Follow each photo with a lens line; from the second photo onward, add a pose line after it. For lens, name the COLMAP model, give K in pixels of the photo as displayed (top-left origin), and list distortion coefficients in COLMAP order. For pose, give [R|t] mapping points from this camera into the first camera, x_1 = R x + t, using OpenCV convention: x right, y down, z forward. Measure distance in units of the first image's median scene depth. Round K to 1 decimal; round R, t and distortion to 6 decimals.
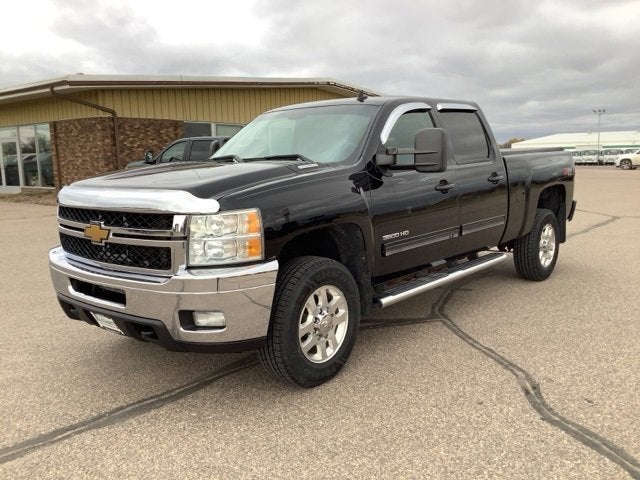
lens RADIAL K [[580.0, 0, 318.9], [0, 580.0, 234.0], [0, 0, 1]] dist [0.104250, -0.211306]
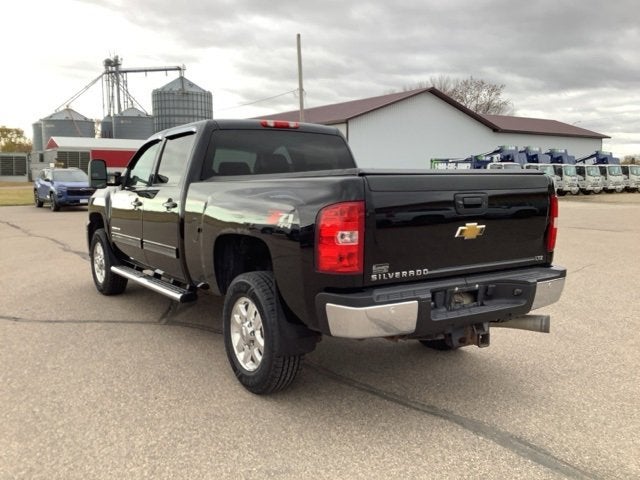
lens RADIAL K [[582.1, 0, 320.0], [0, 582.1, 240.0], [0, 0, 1]] dist [0.112788, -0.233566]
pose [[-0.268015, 0.123672, -0.955444, 1.507308], [-0.123031, 0.979213, 0.161260, -0.291172], [0.955527, 0.160770, -0.247228, 1.956928]]
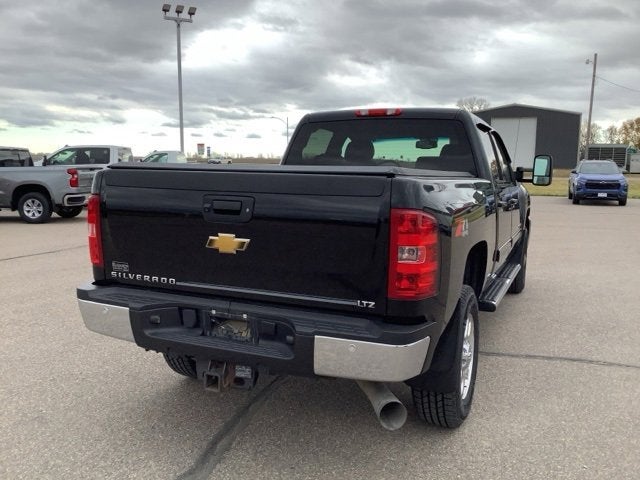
lens RADIAL K [[582.1, 0, 320.0], [0, 582.1, 240.0], [0, 0, 1]] dist [0.112788, -0.233566]
pose [[-0.956535, 0.041199, -0.288692, 0.696587], [-0.037470, 0.964400, 0.261779, -0.379298], [0.289200, 0.261218, -0.920939, 2.621575]]
